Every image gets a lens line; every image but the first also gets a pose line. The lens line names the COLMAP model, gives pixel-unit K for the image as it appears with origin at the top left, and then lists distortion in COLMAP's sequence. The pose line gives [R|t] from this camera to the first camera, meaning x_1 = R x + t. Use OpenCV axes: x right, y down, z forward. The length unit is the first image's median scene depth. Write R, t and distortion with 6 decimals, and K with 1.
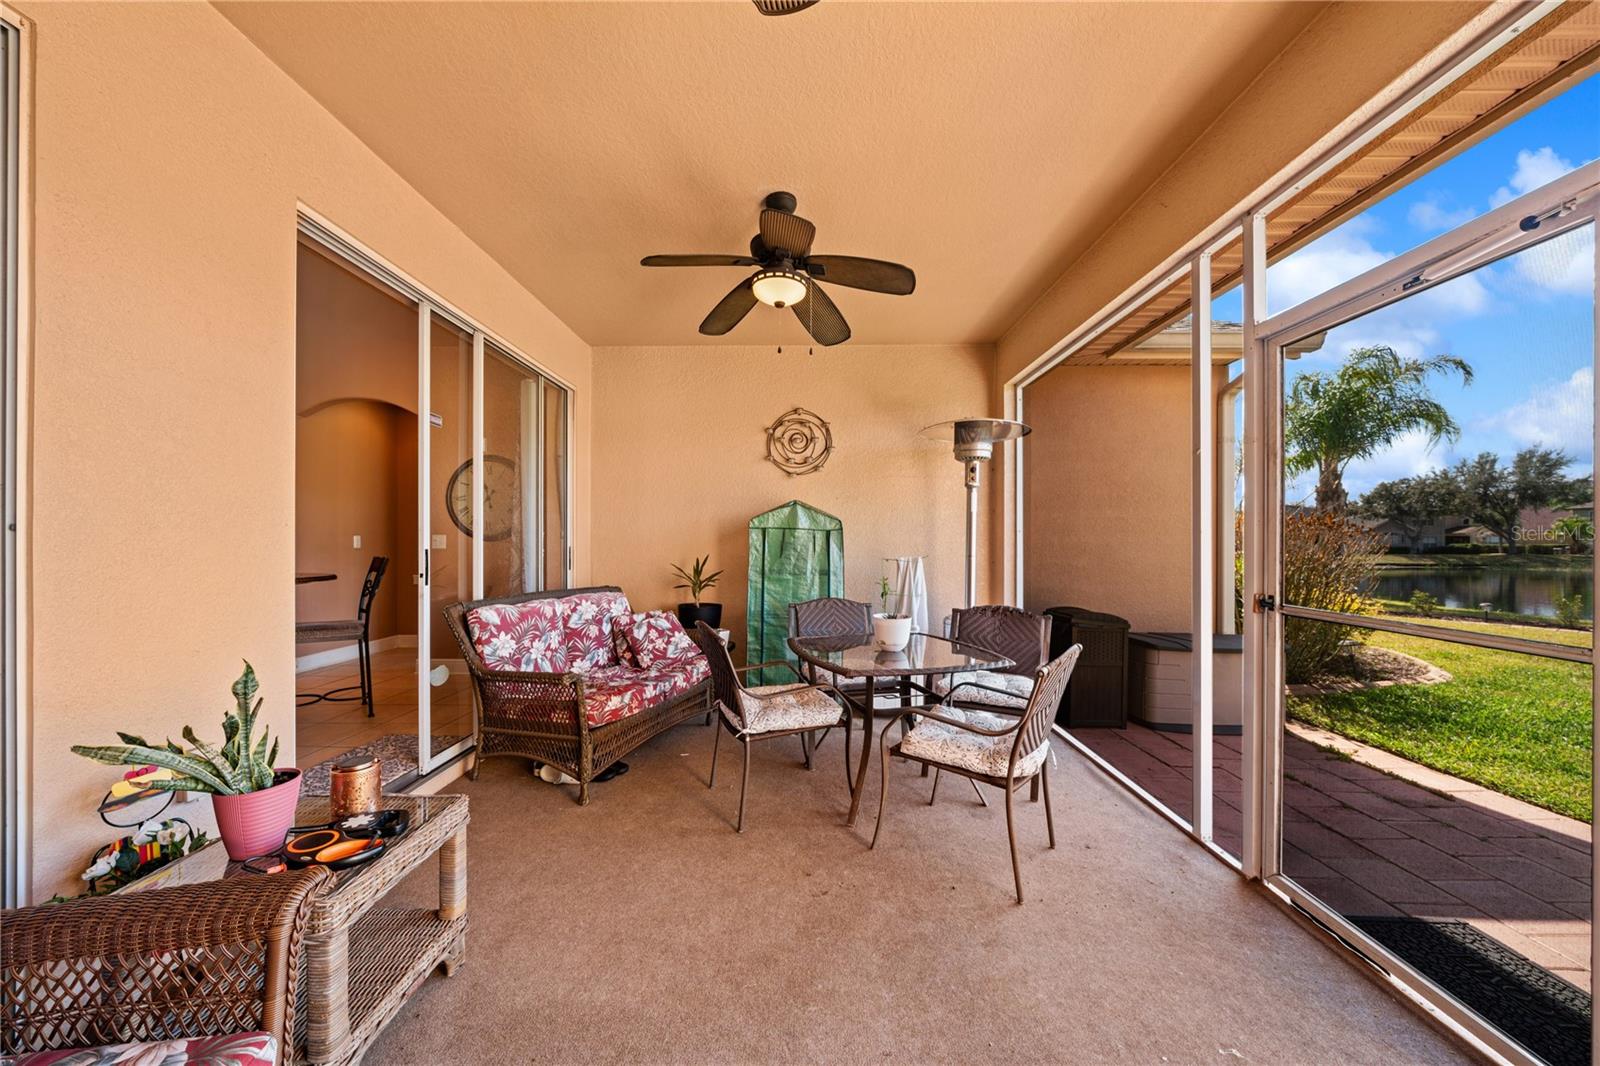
lens RADIAL K [[548.1, 0, 807.4], [0, 548.1, 537.7], [0, 0, 1]] dist [-0.006765, -0.000223]
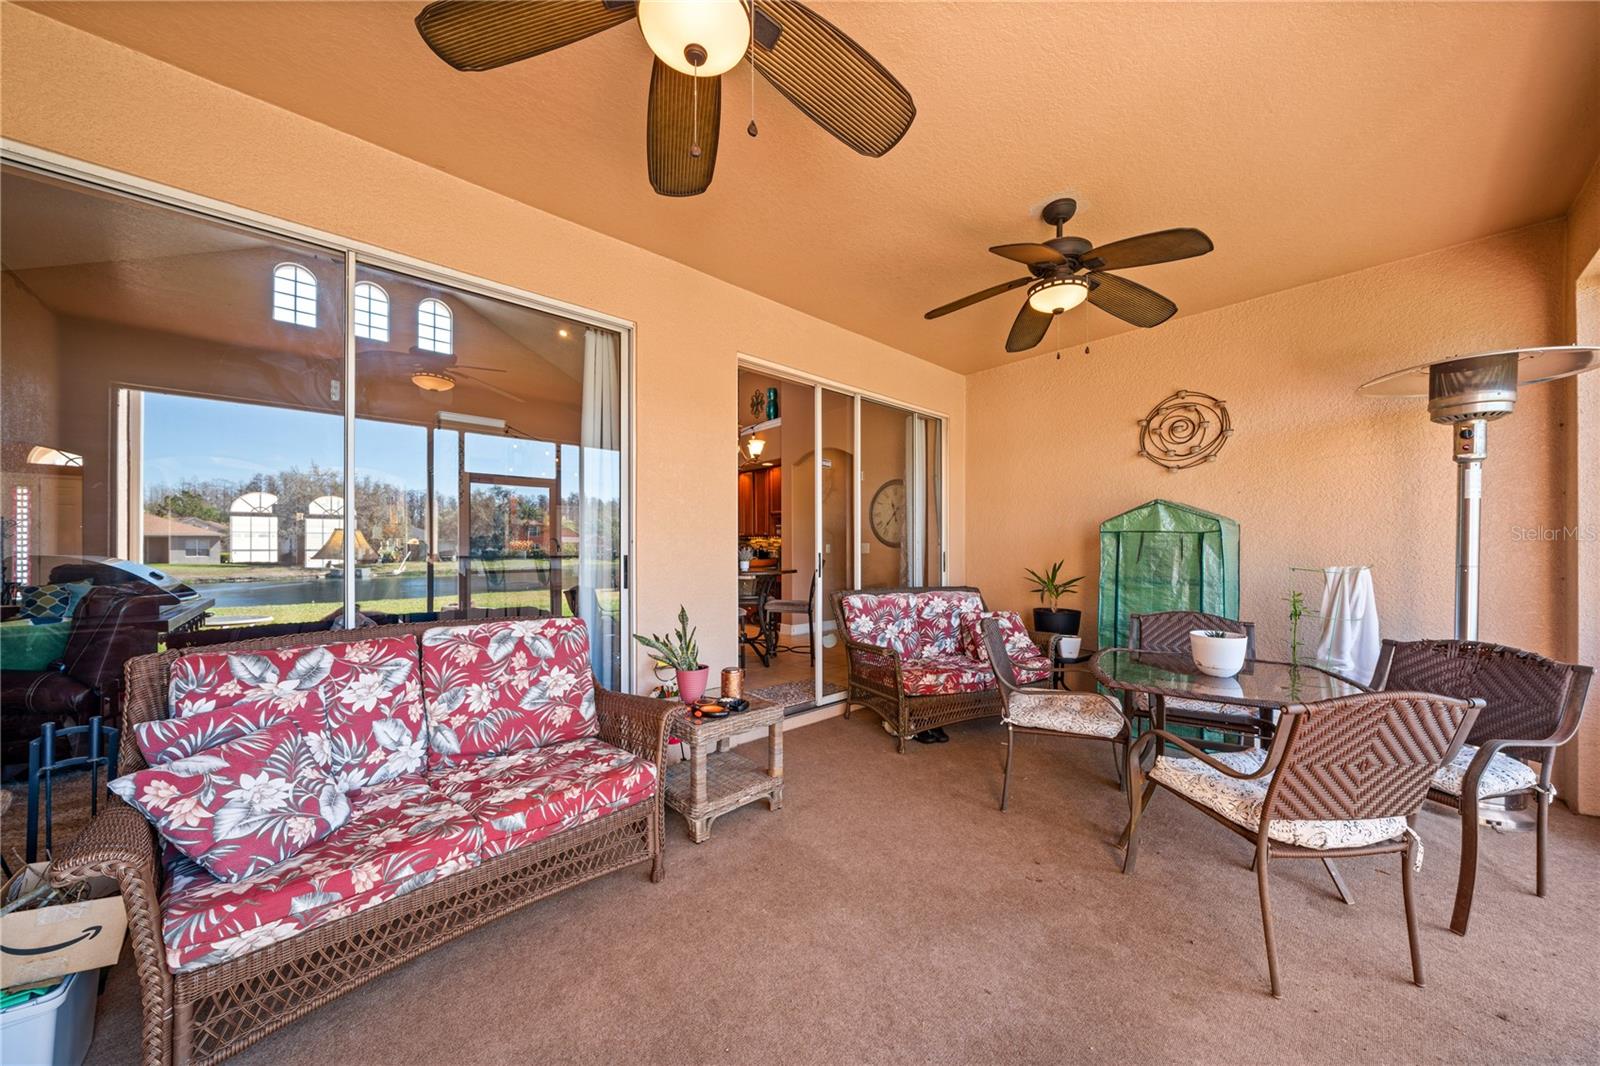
lens RADIAL K [[548.1, 0, 802.6], [0, 548.1, 541.1], [0, 0, 1]] dist [-0.006765, -0.000223]
pose [[0.676998, -0.014532, -0.735841, 0.316799], [0.009404, 0.999894, -0.011095, 0.004716], [0.735924, 0.000591, 0.677063, -0.026433]]
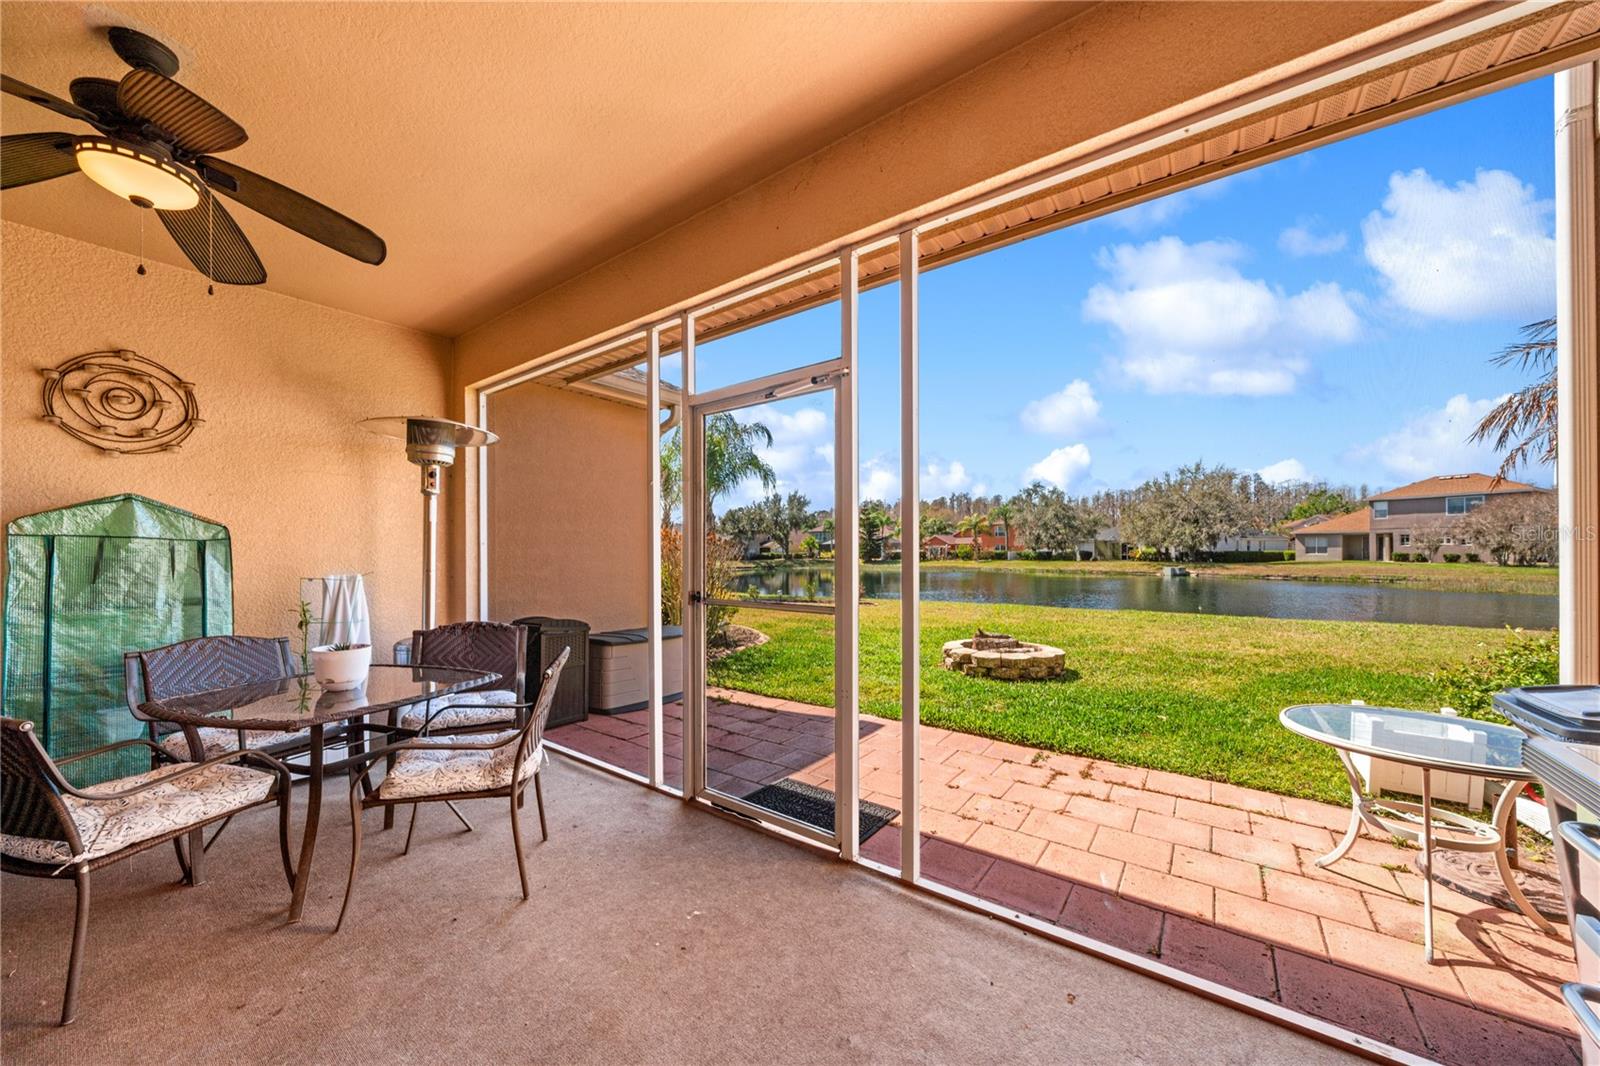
lens RADIAL K [[548.1, 0, 808.3], [0, 548.1, 549.0], [0, 0, 1]] dist [-0.006765, -0.000223]
pose [[0.582552, -0.000467, 0.812793, -0.097999], [0.000605, 1.000000, 0.000141, -0.002945], [-0.812793, 0.000410, 0.582552, -0.036389]]
